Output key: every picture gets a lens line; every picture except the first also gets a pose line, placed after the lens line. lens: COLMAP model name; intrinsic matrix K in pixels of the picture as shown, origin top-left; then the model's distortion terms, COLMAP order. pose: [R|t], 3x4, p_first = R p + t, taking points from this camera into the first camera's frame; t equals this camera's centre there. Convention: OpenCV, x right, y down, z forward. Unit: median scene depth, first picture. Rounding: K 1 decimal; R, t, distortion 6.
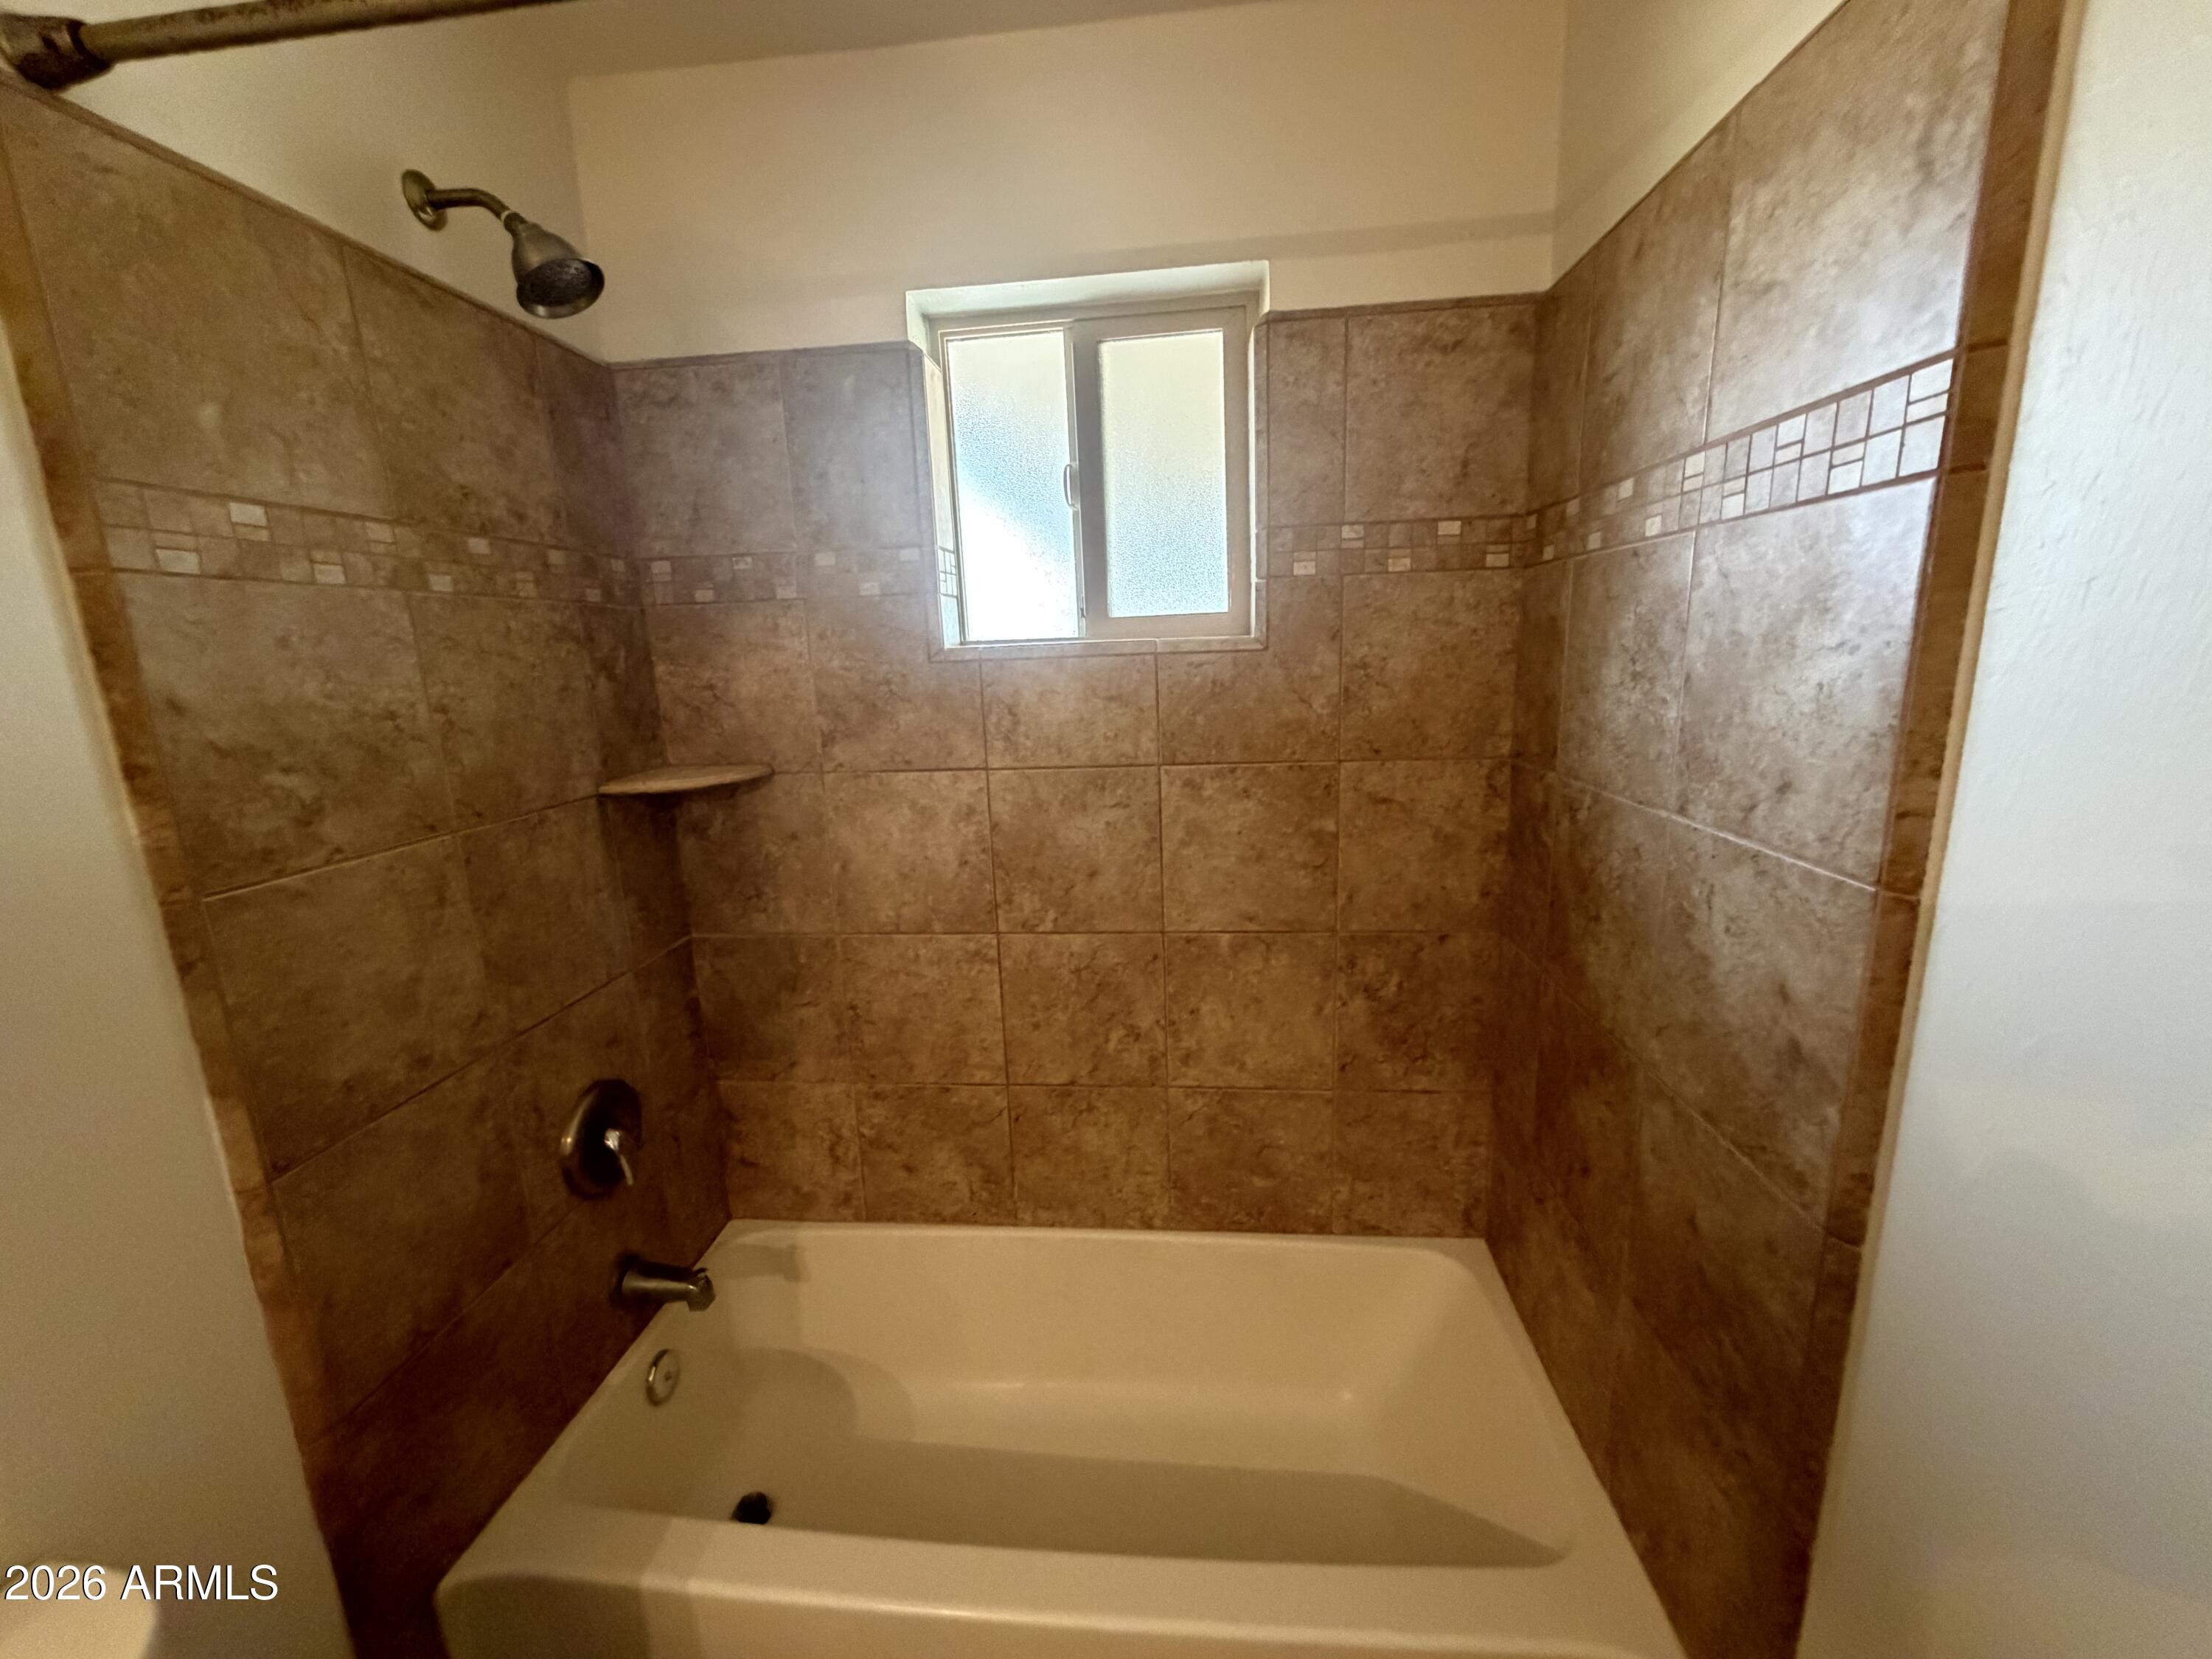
lens RADIAL K [[879.8, 0, 1104.0], [0, 879.8, 833.9], [0, 0, 1]] dist [-0.000059, -0.000343]
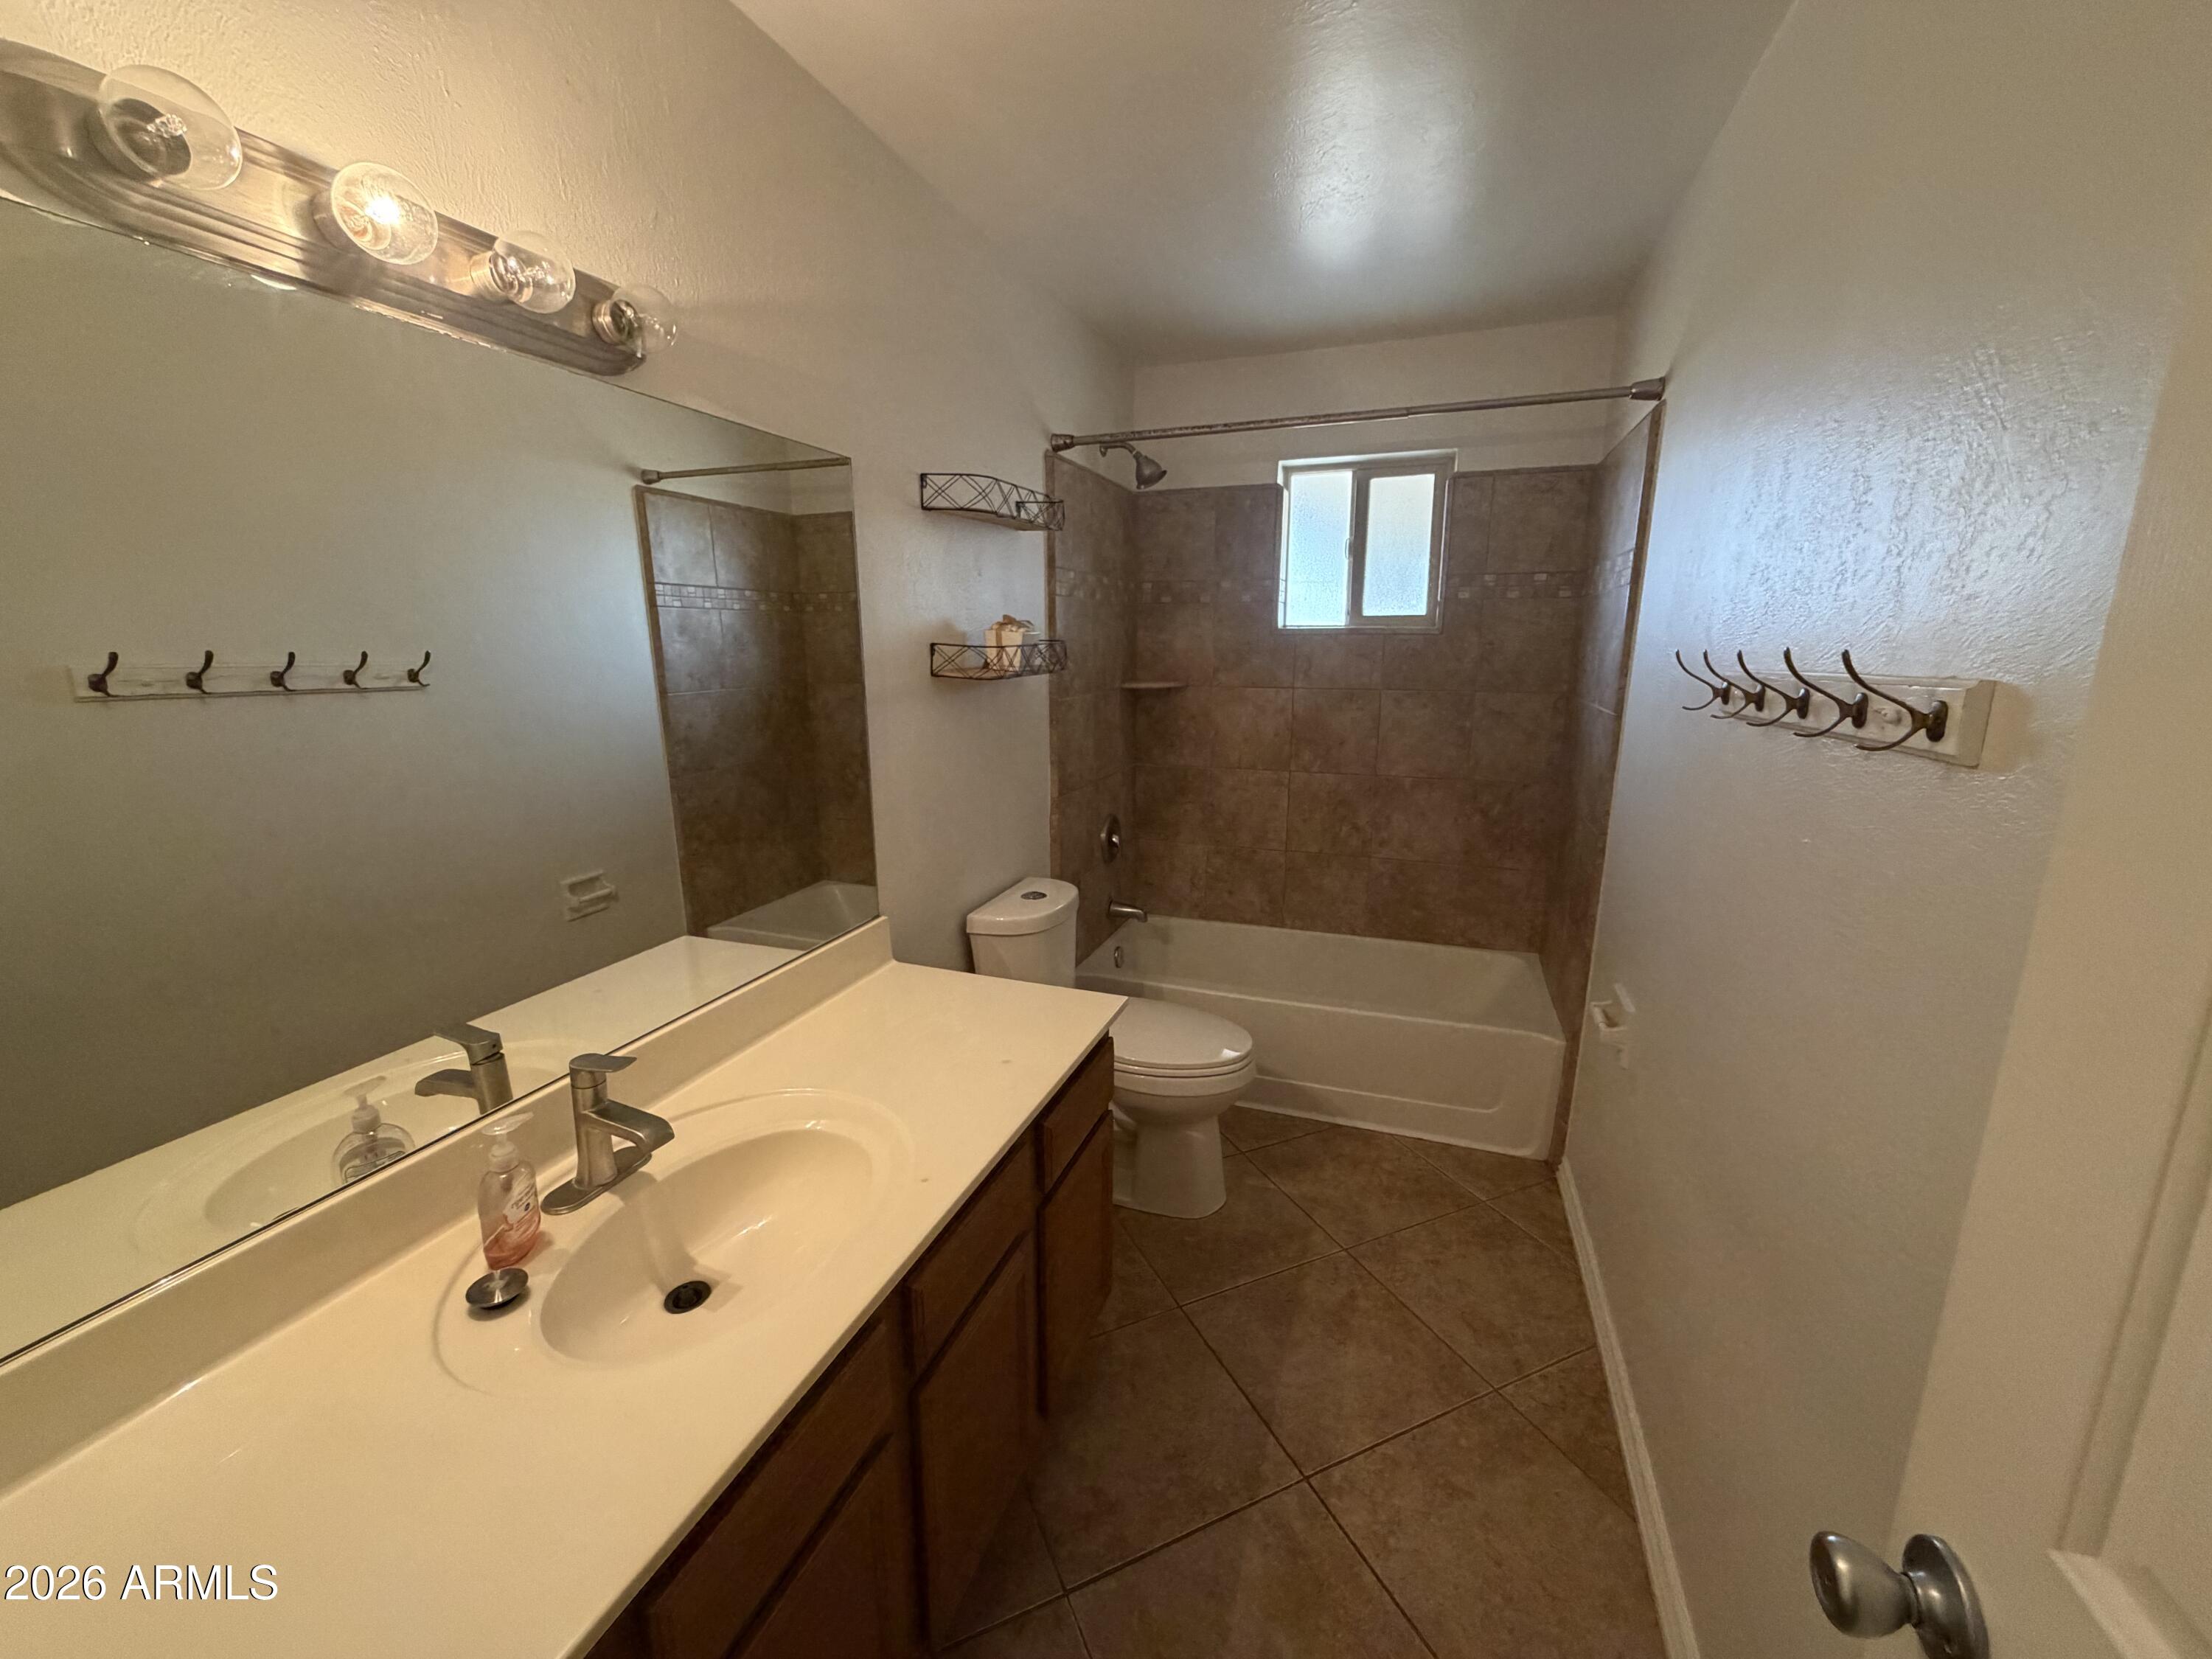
lens RADIAL K [[879.8, 0, 1105.2], [0, 879.8, 831.2], [0, 0, 1]] dist [-0.000059, -0.000343]
pose [[0.966332, 0.089393, -0.241270, -0.032867], [-0.085517, 0.995984, 0.026510, 0.238427], [0.242671, -0.004985, 0.970096, -1.079742]]
